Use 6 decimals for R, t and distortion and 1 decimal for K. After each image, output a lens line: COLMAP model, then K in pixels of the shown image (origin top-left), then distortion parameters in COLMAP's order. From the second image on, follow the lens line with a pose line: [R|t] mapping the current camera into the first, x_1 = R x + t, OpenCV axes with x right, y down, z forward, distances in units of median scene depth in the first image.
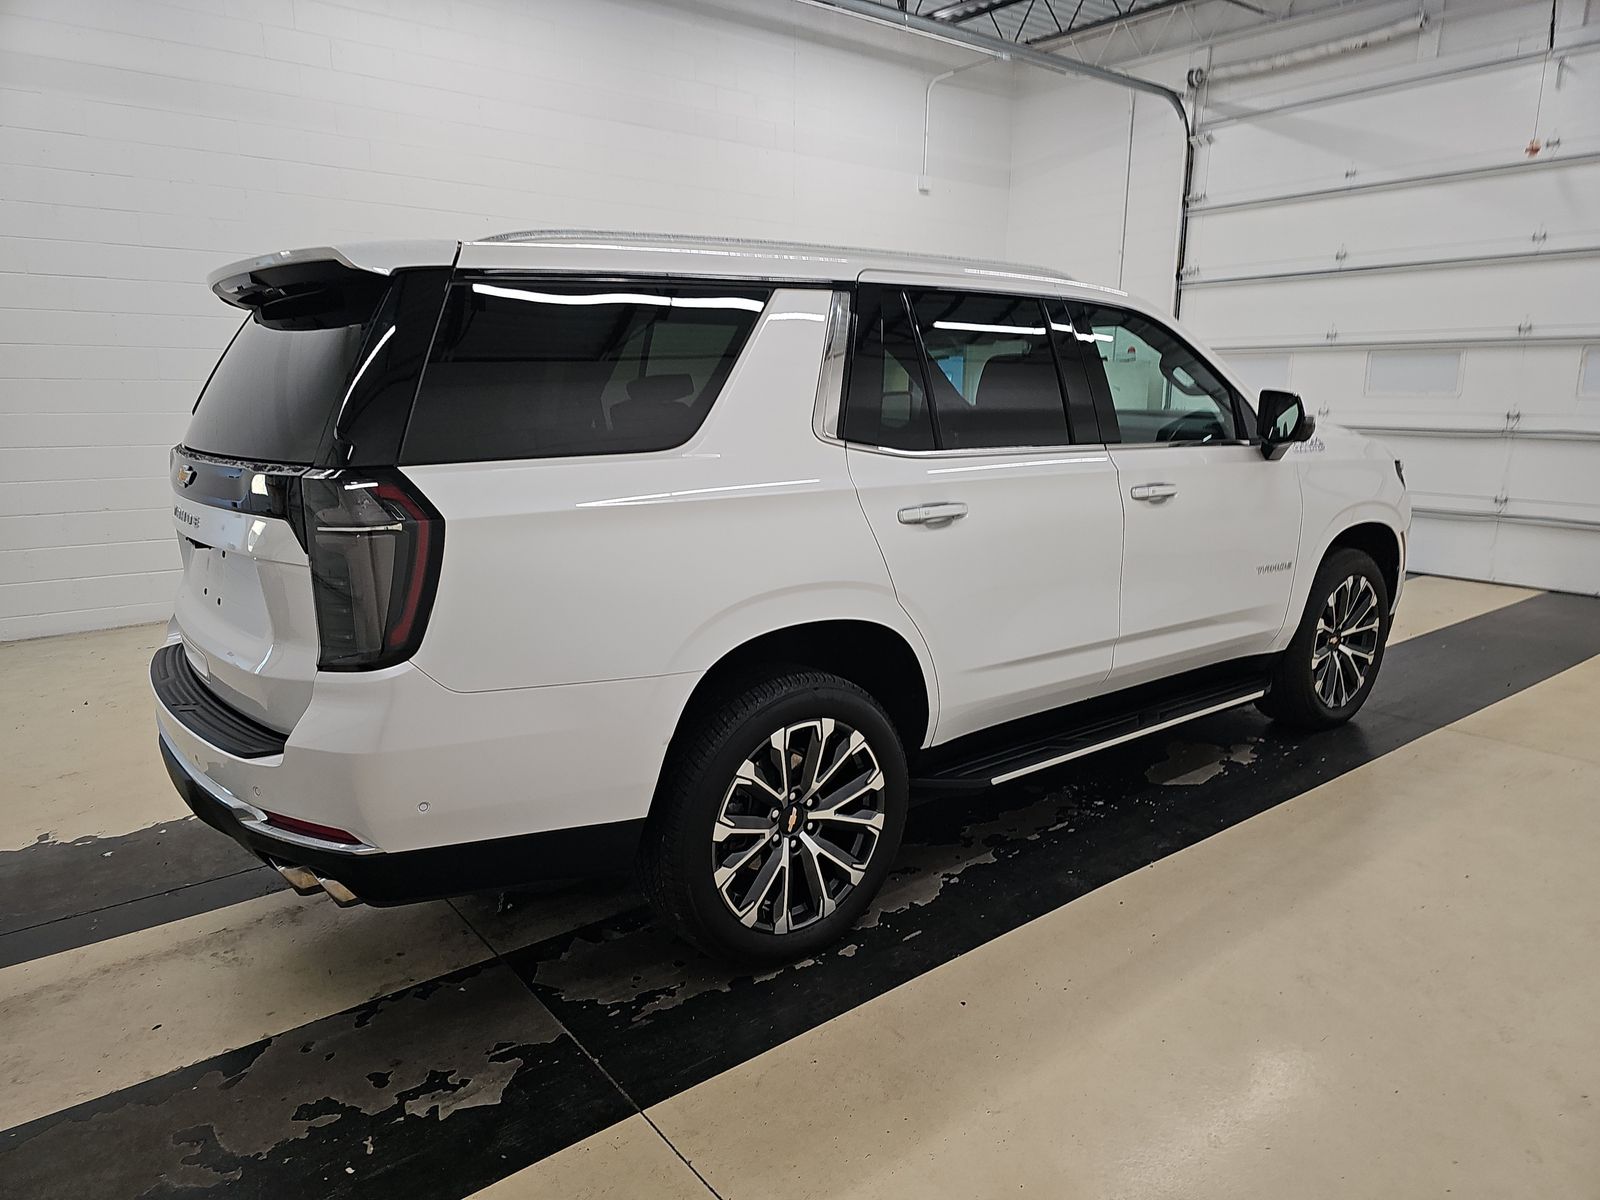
lens RADIAL K [[1053.6, 0, 792.8], [0, 1053.6, 609.7], [0, 0, 1]] dist [0.054329, -0.044617]
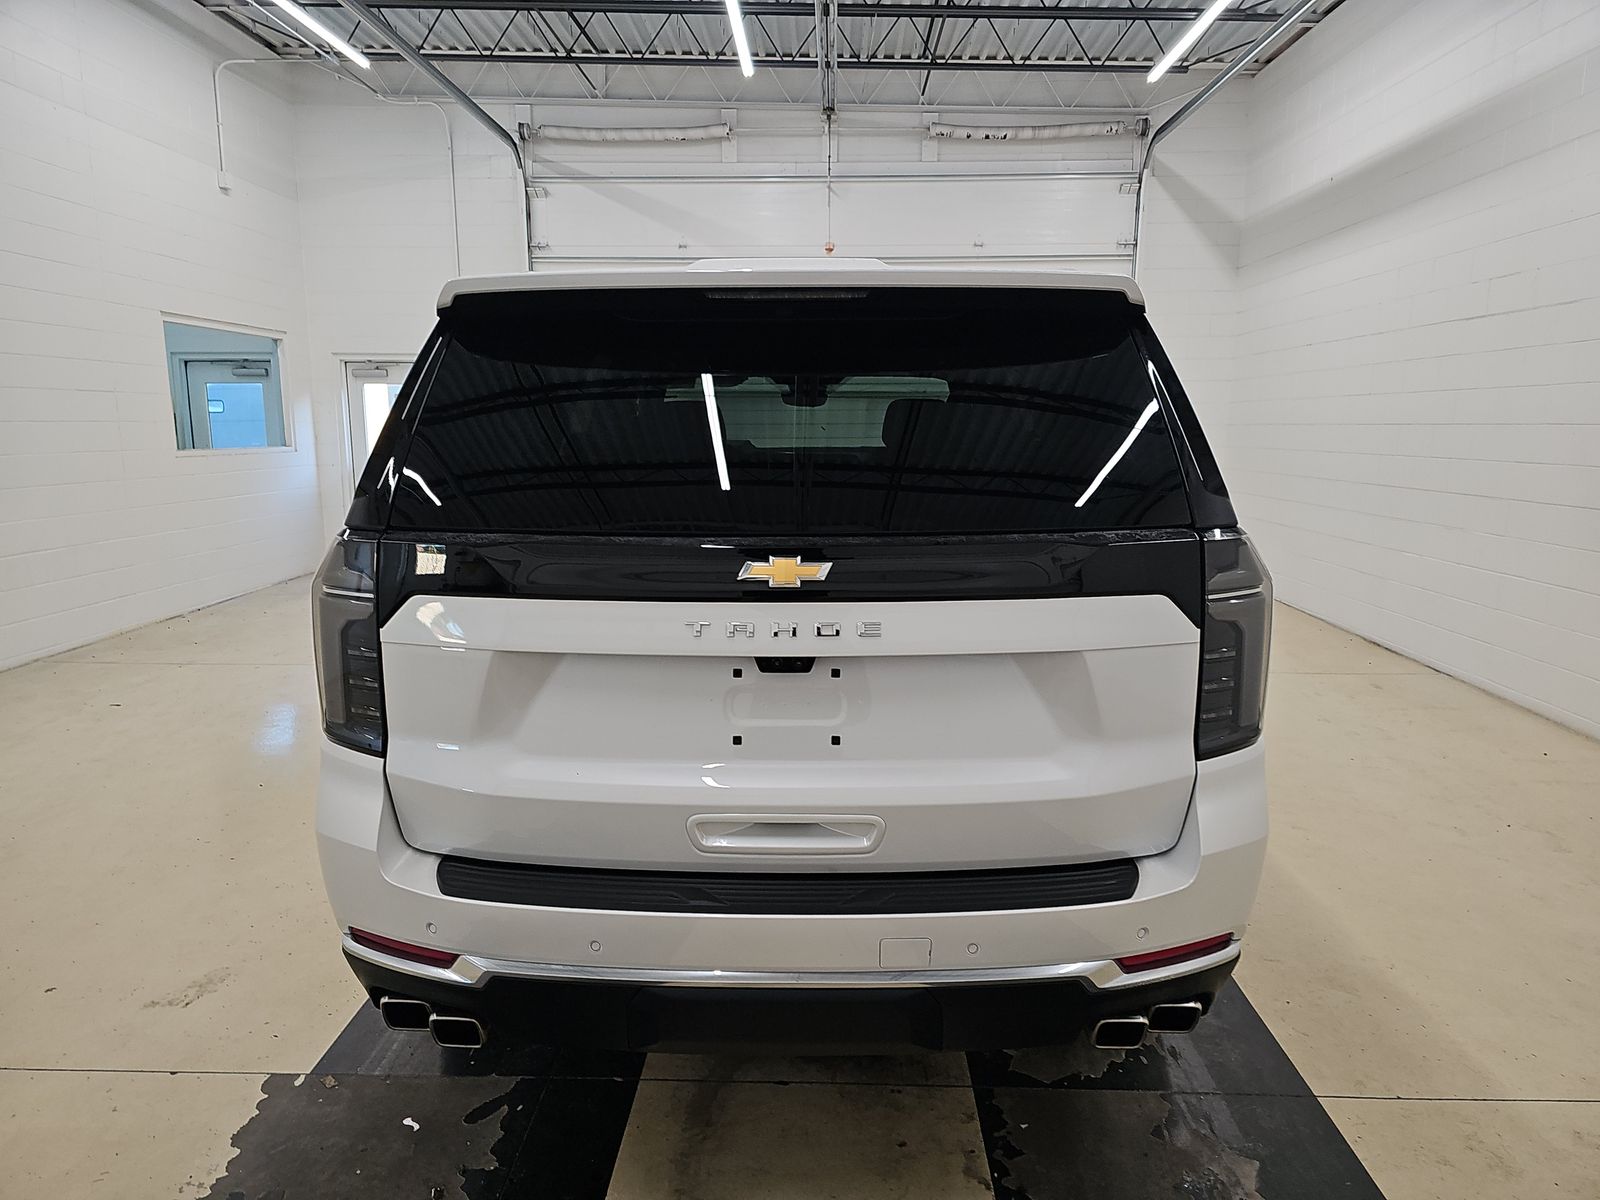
lens RADIAL K [[1053.6, 0, 792.8], [0, 1053.6, 609.7], [0, 0, 1]] dist [0.054329, -0.044617]
pose [[0.641039, -0.133516, 0.755806, -0.315044], [0.156762, 0.986770, 0.041360, -0.036736], [-0.751329, 0.091968, 0.653488, 0.165373]]
